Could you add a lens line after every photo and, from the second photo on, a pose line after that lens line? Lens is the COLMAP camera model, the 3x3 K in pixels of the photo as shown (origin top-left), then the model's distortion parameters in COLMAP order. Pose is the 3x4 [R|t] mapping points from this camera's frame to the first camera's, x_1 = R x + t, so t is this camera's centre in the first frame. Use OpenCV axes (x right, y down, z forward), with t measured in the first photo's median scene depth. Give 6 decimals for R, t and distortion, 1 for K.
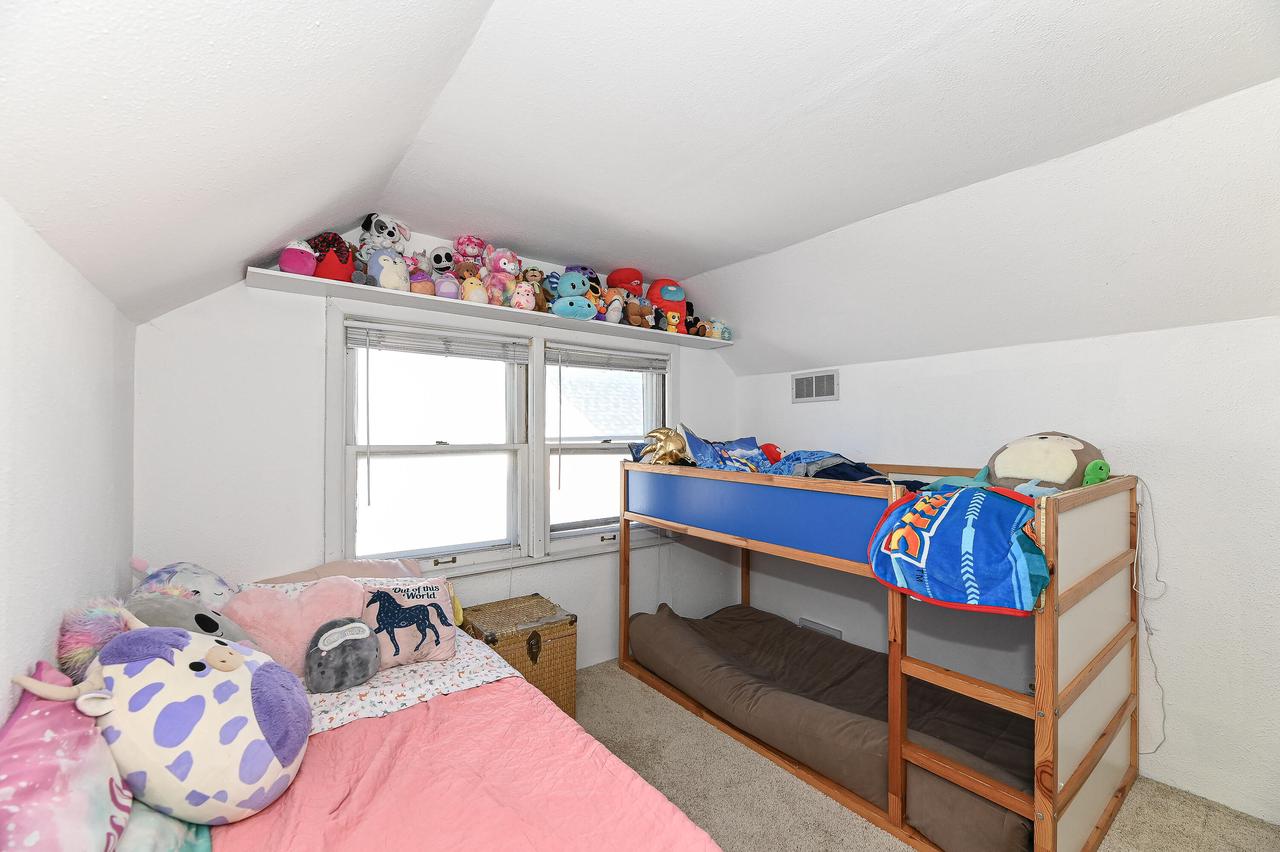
lens RADIAL K [[525.9, 0, 639.5], [0, 525.9, 426.0], [0, 0, 1]] dist [-0.003904, -0.001485]
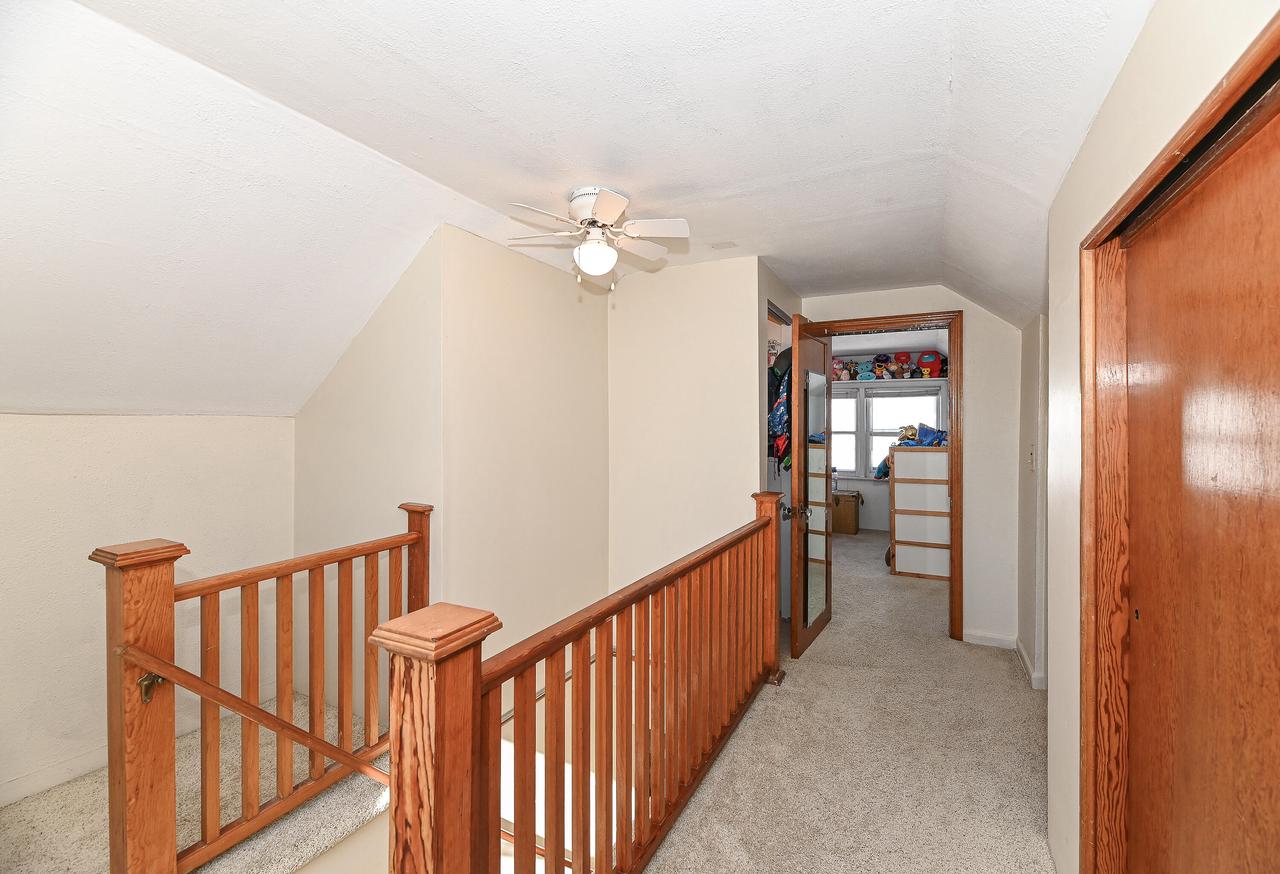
lens RADIAL K [[536.6, 0, 643.7], [0, 536.6, 426.5], [0, 0, 1]] dist [0.003843, 0.000102]
pose [[0.405490, 0.000679, -0.914099, 1.542658], [0.012694, 0.999899, 0.006374, -0.017362], [0.914011, -0.014188, 0.405441, -0.857576]]
